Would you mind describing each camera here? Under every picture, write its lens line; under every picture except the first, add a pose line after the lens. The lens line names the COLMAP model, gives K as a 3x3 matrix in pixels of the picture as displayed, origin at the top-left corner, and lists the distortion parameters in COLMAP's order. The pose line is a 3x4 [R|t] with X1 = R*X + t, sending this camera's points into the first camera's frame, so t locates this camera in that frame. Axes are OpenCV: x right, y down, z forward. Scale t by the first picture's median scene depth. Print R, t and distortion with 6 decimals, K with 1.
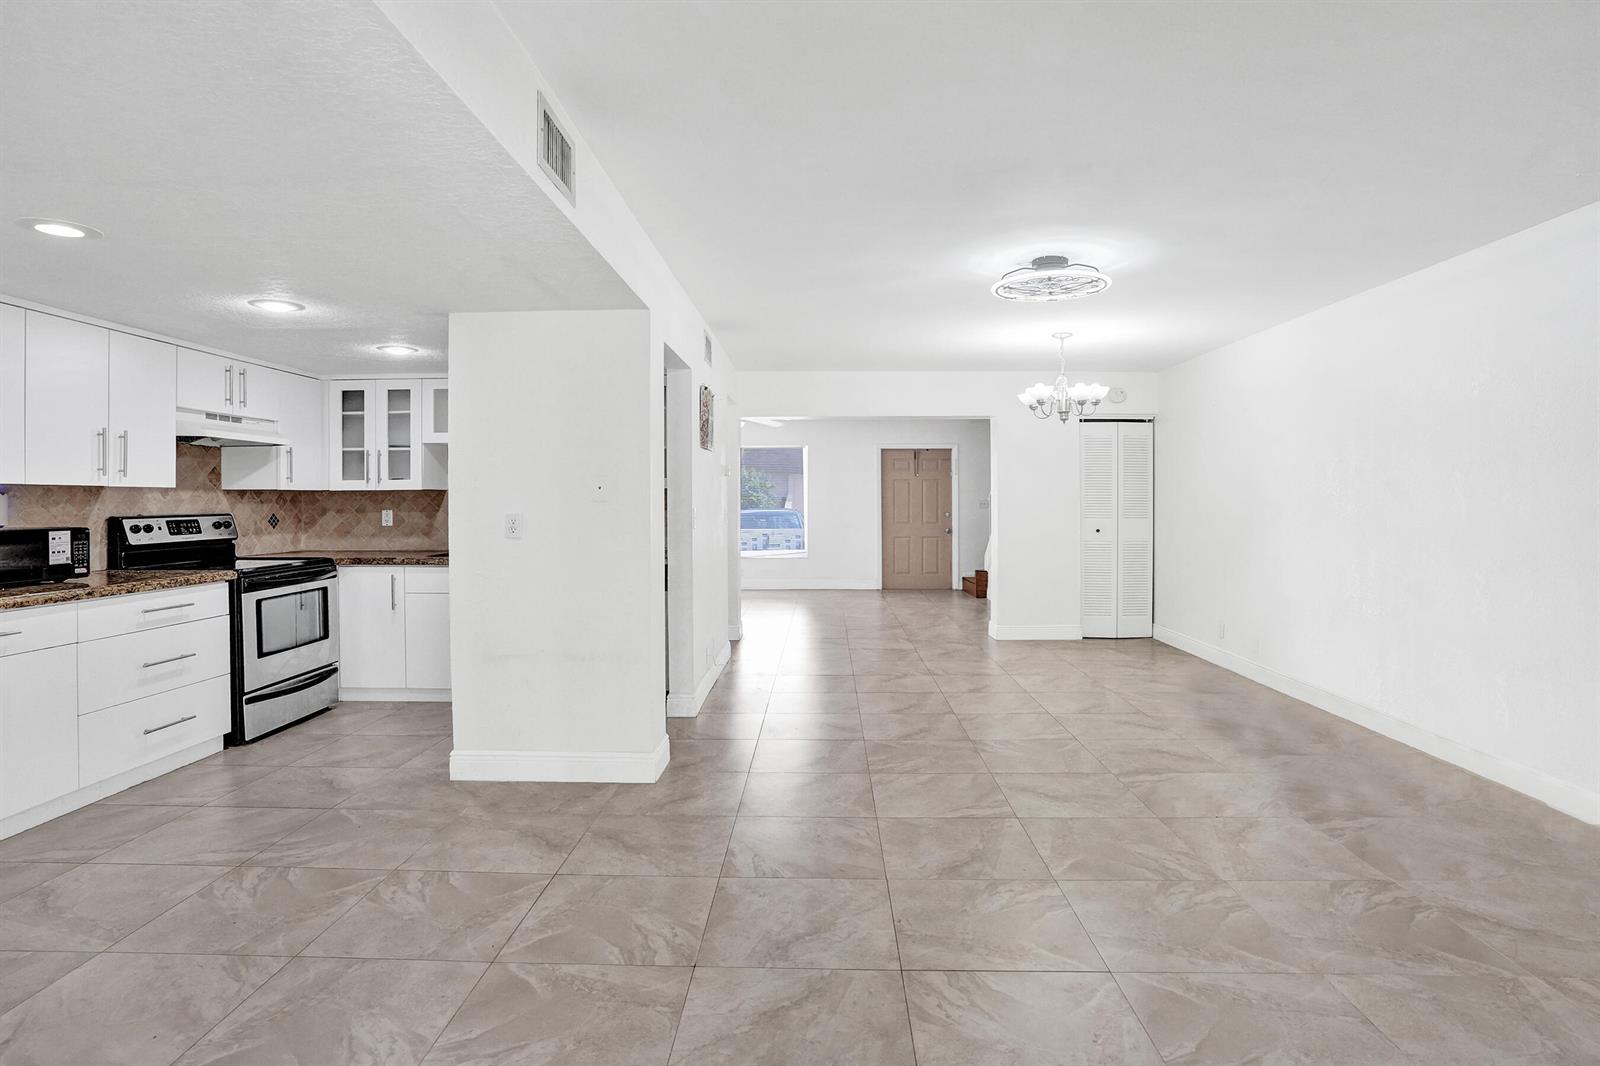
lens RADIAL K [[861.3, 0, 792.9], [0, 861.3, 505.8], [0, 0, 1]] dist [-0.056836, 0.034051]
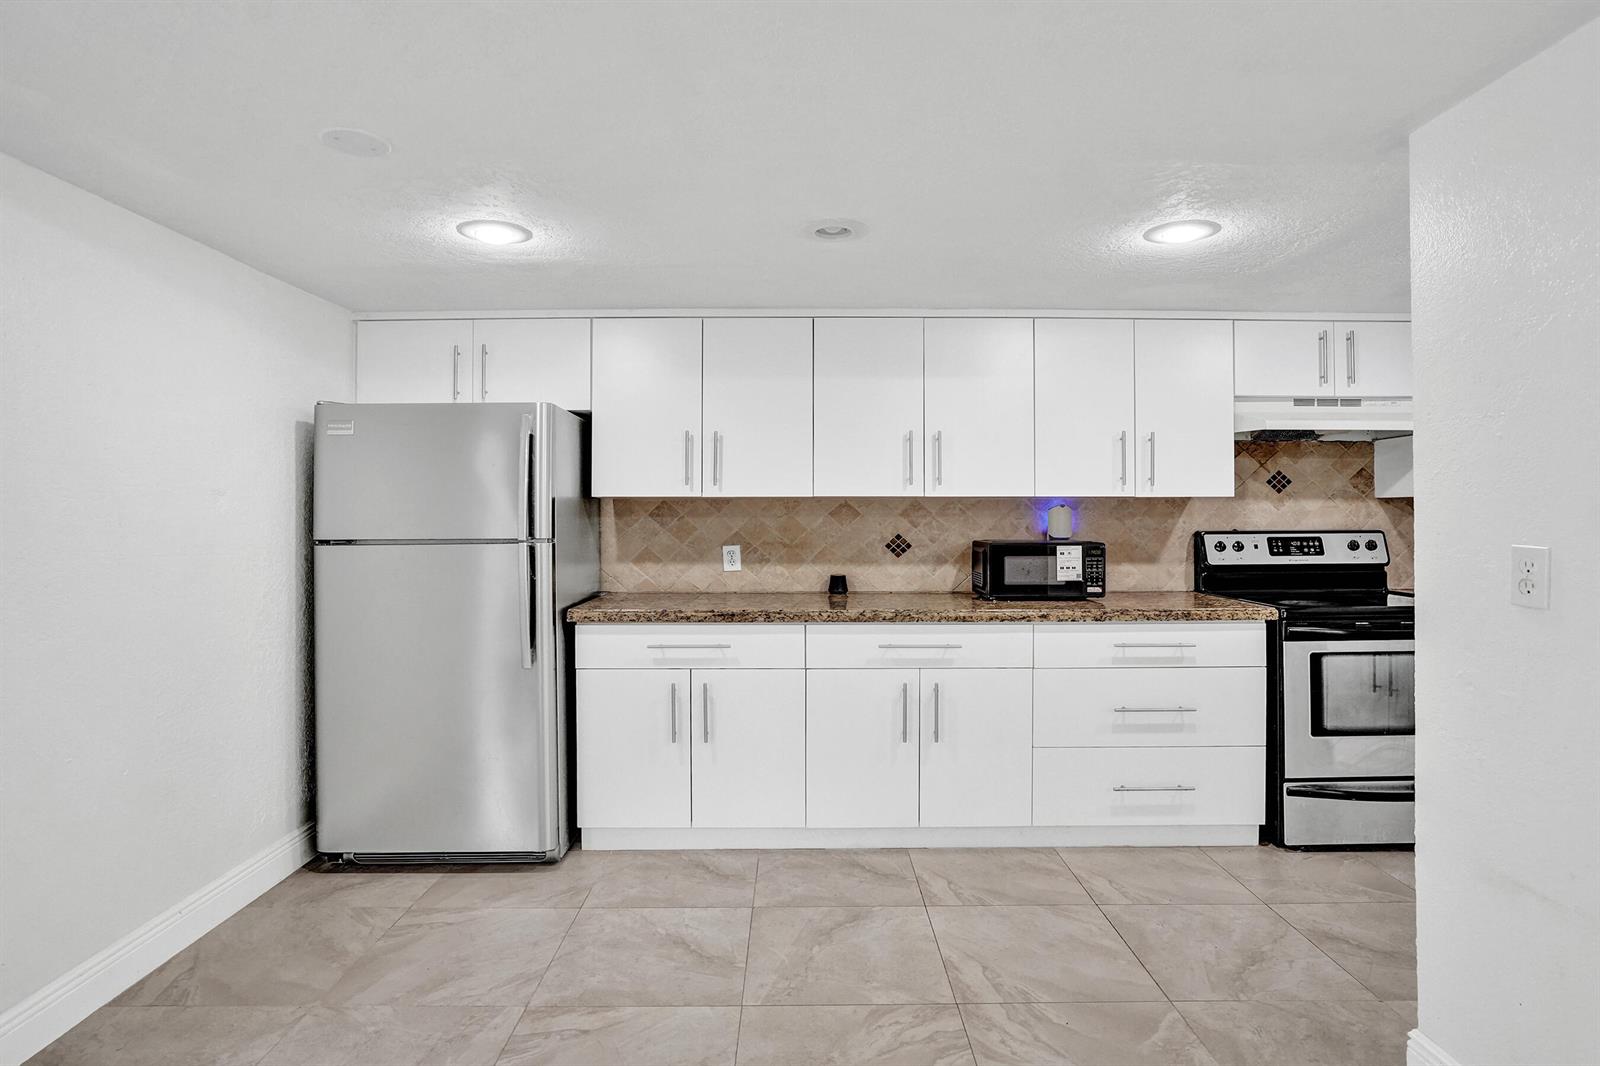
lens RADIAL K [[858.5, 0, 801.5], [0, 858.5, 512.4], [0, 0, 1]] dist [-0.061739, 0.045224]
pose [[0.040479, 0.002505, -0.999177, 0.059117], [-0.004164, 0.999989, 0.002338, -0.007215], [0.999172, 0.004066, 0.040489, 0.573808]]
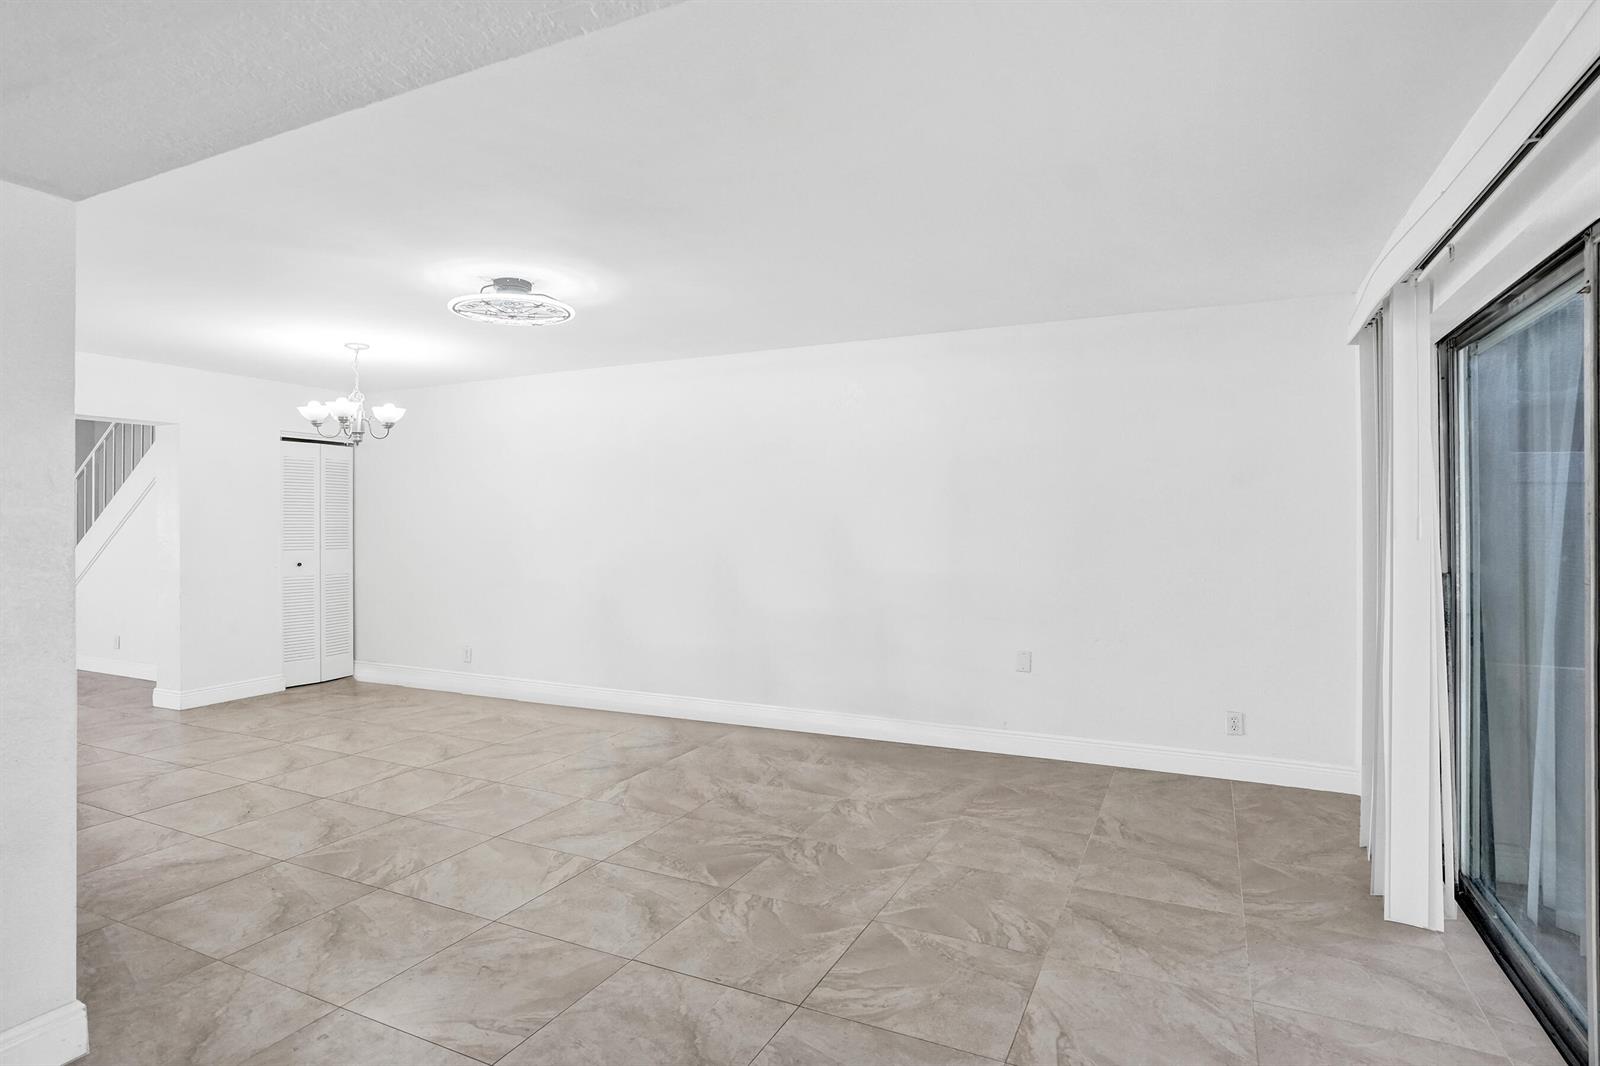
lens RADIAL K [[852.6, 0, 802.1], [0, 852.6, 536.4], [0, 0, 1]] dist [-0.057667, 0.032146]
pose [[0.398387, -0.014189, 0.917107, -0.422687], [0.007081, 0.999898, 0.012394, -0.013700], [-0.917190, 0.001556, 0.398447, 0.322595]]
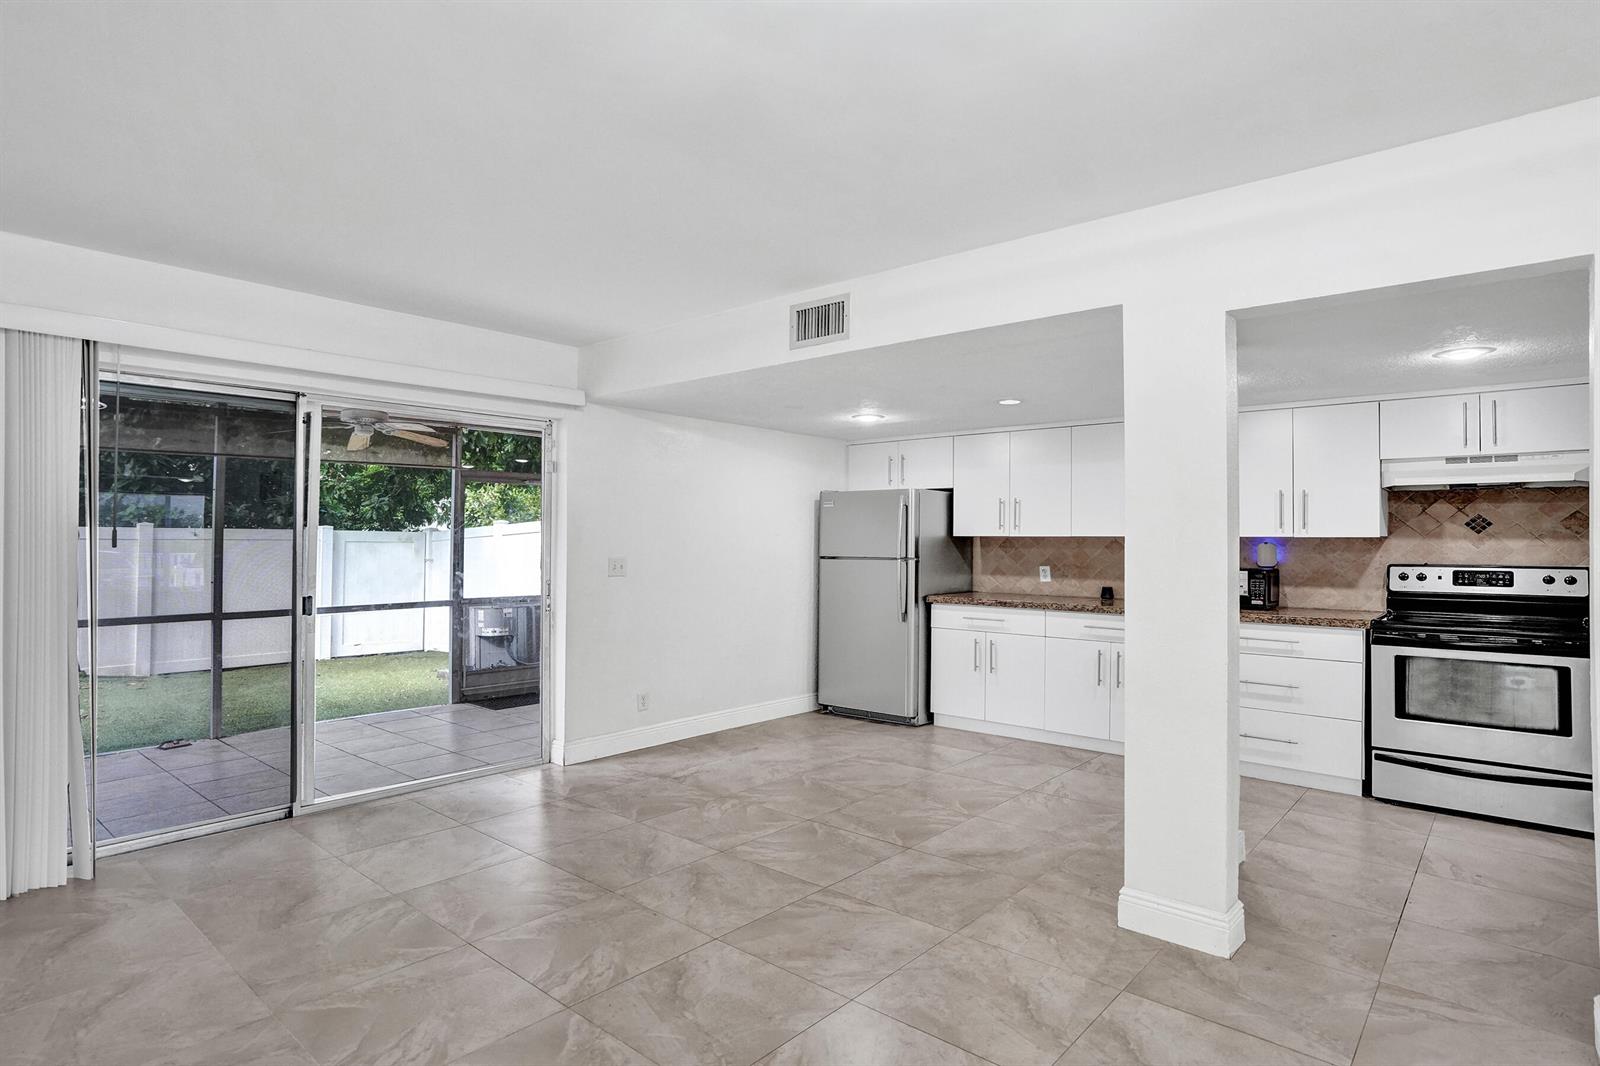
lens RADIAL K [[852.6, 0, 802.1], [0, 852.6, 536.4], [0, 0, 1]] dist [-0.057667, 0.032146]
pose [[-0.629056, -0.006670, -0.777331, 0.538151], [-0.009905, 0.999951, -0.000564, -0.015482], [0.777297, 0.007345, -0.629092, 1.129838]]
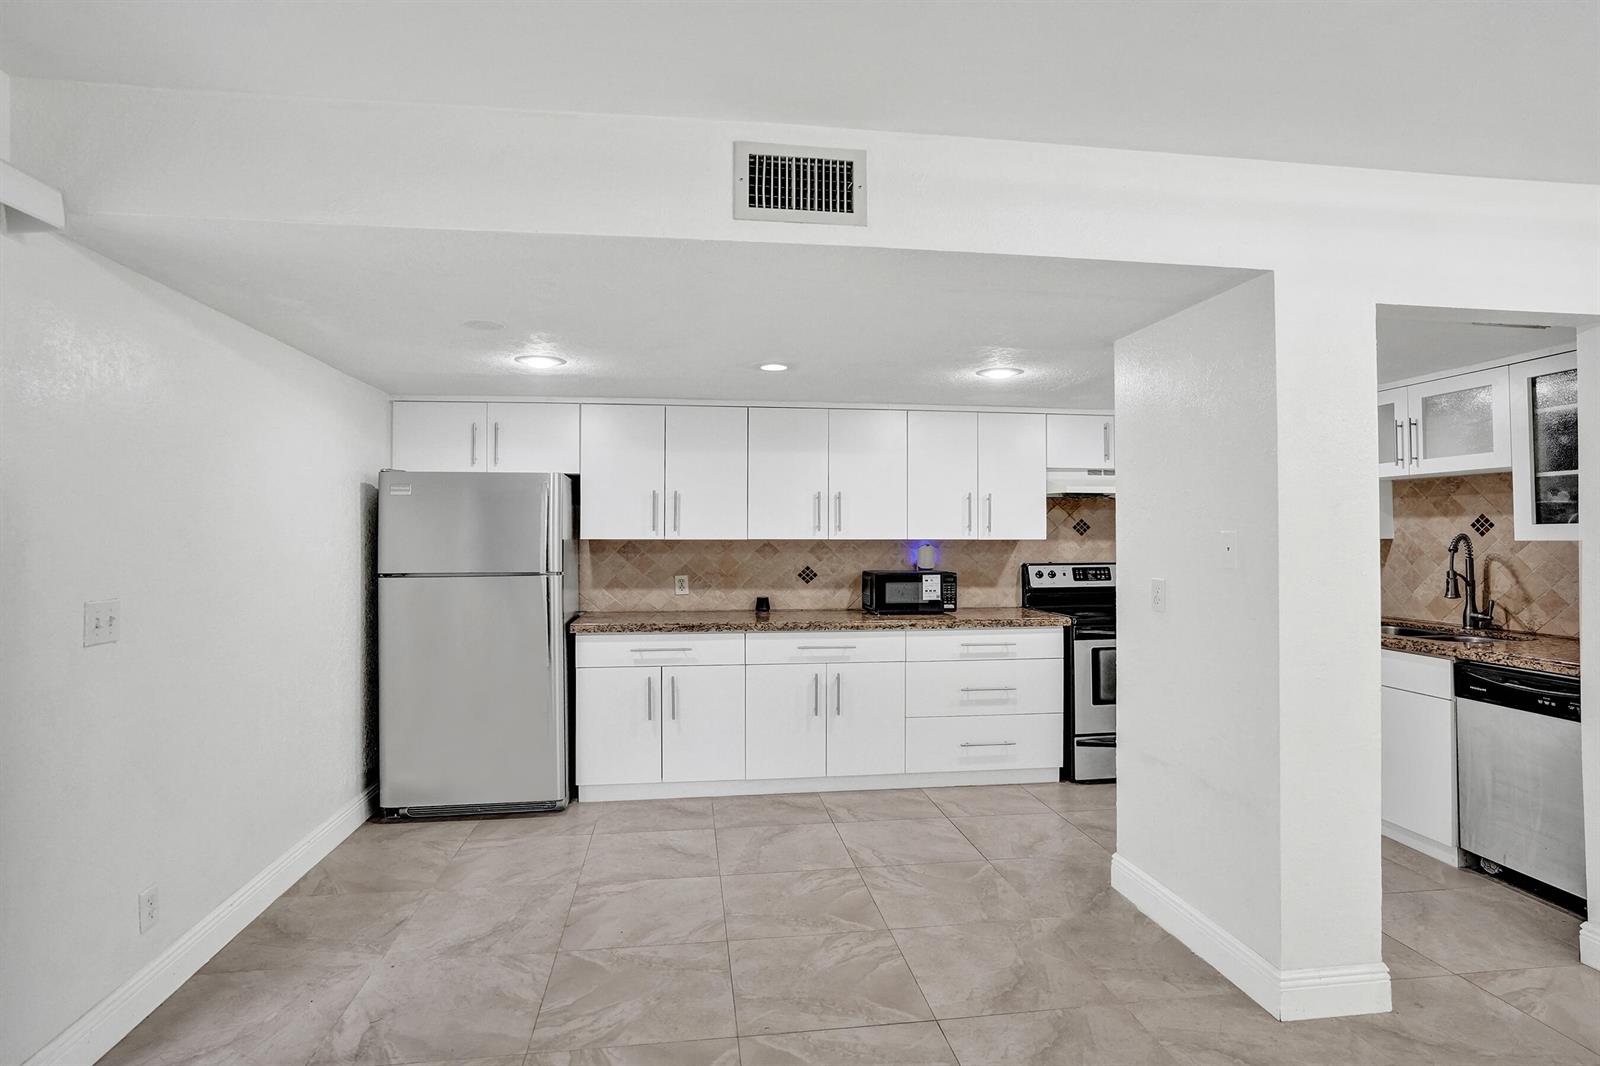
lens RADIAL K [[852.6, 0, 802.1], [0, 852.6, 536.4], [0, 0, 1]] dist [-0.057667, 0.032146]
pose [[0.173905, 0.003559, -0.984756, 0.342981], [-0.005923, 0.999979, 0.002568, -0.027782], [0.984745, 0.005386, 0.173922, 0.494838]]
